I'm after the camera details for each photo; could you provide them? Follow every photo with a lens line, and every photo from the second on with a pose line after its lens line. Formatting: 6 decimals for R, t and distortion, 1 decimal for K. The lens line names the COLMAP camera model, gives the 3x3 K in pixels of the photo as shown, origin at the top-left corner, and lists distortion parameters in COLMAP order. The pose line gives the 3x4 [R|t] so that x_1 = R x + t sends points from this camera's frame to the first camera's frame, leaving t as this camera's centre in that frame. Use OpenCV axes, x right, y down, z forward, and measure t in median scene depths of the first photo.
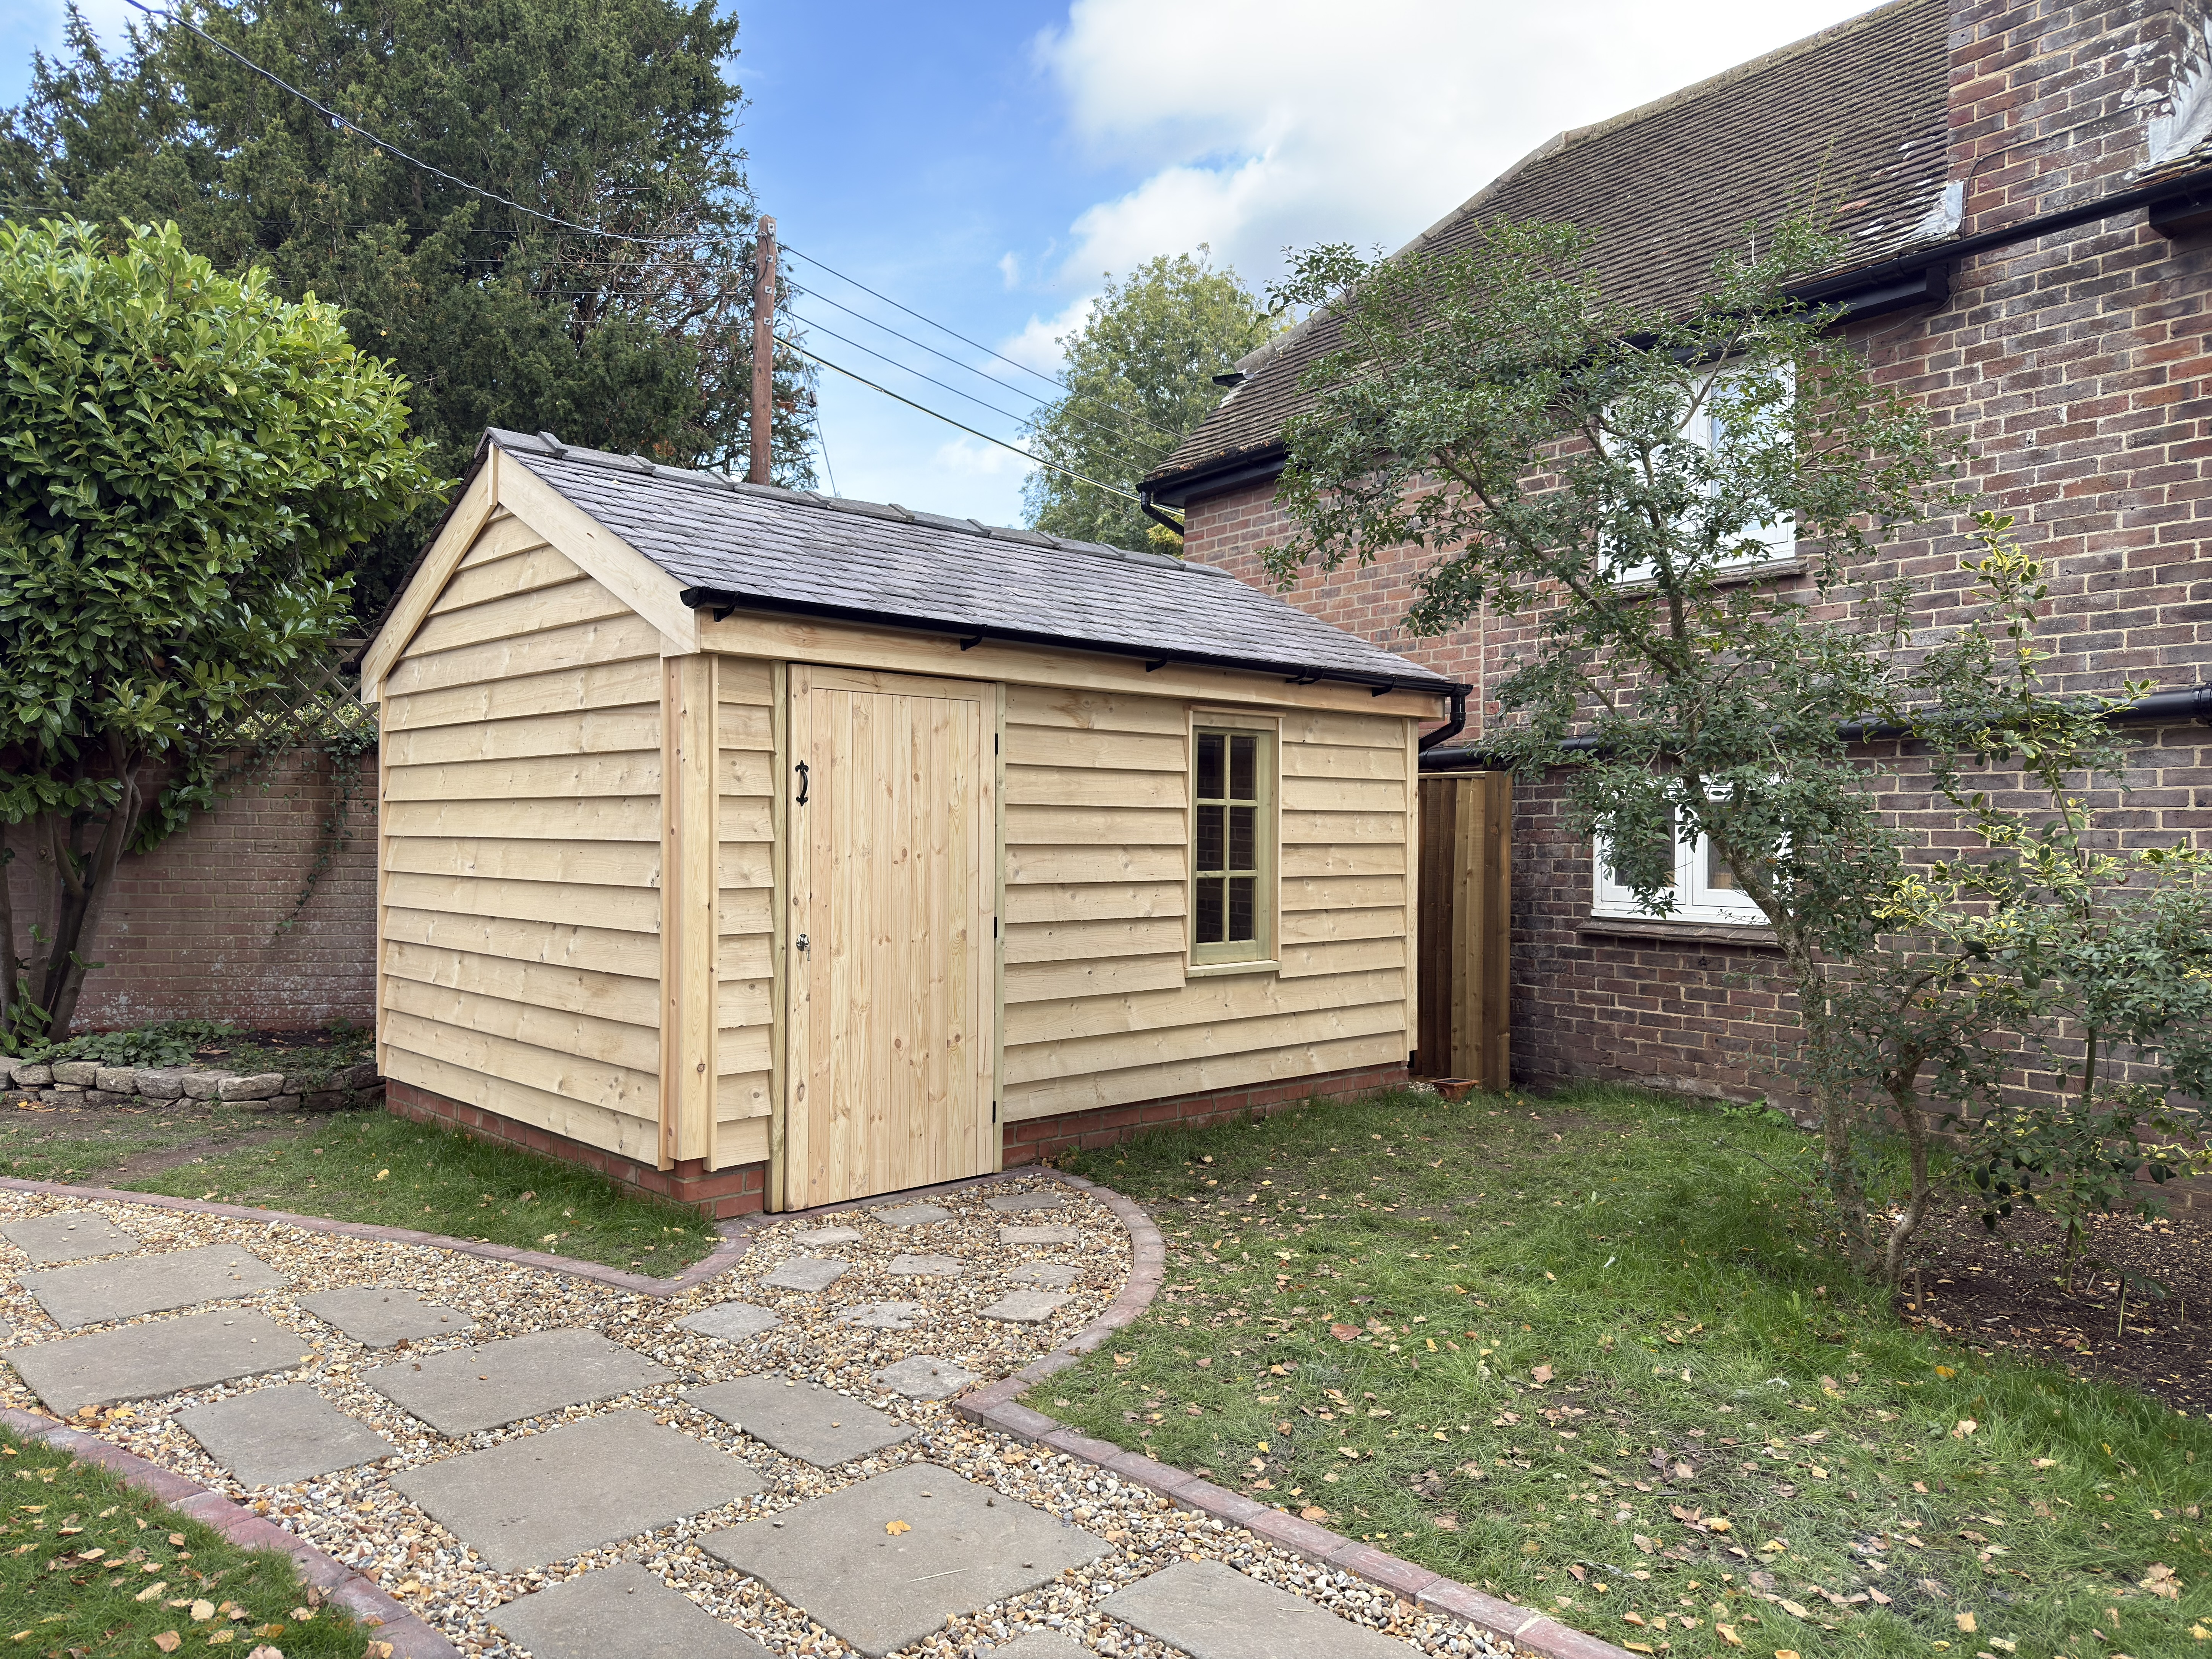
lens RADIAL K [[1494.4, 0, 1147.3], [0, 1494.4, 829.8], [0, 0, 1]] dist [0.081752, -0.102075]
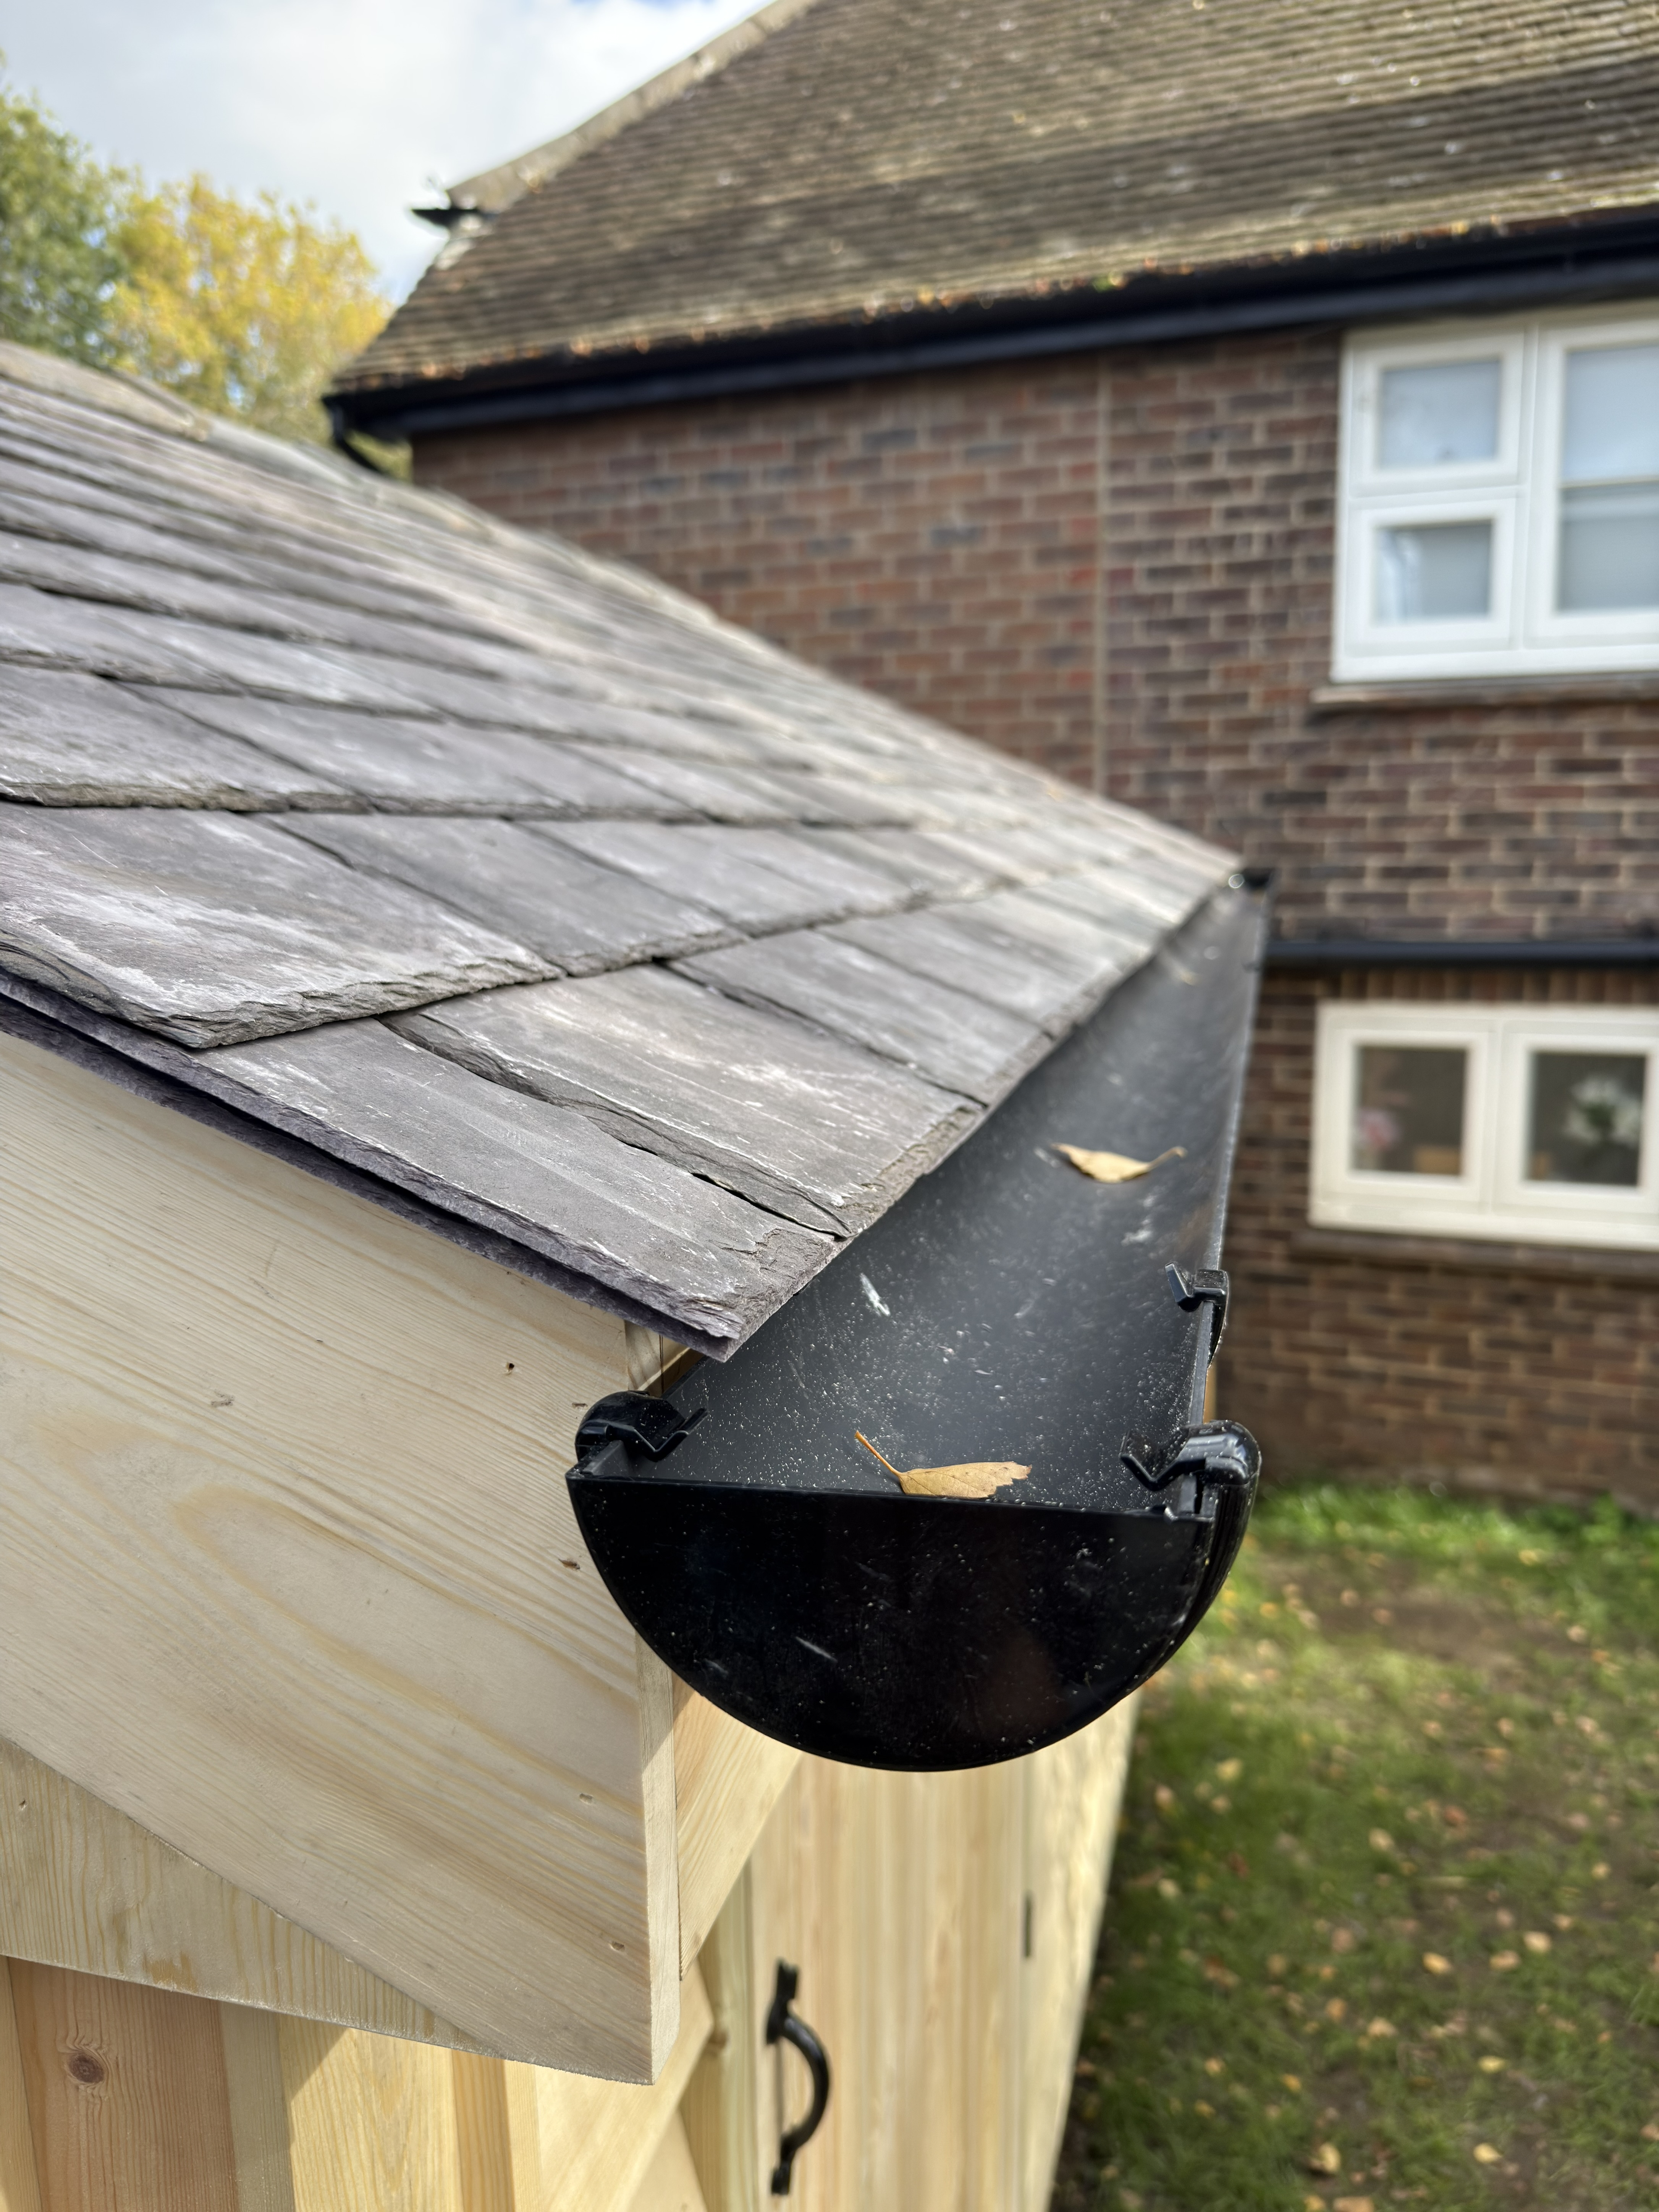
lens RADIAL K [[1558.5, 0, 851.2], [0, 1558.5, 1095.1], [0, 0, 1]] dist [0.044185, -0.118442]
pose [[0.854919, -0.102409, 0.508553, -0.238743], [0.015383, 0.984894, 0.172471, -0.135385], [-0.518534, -0.139626, 0.843580, 0.689811]]
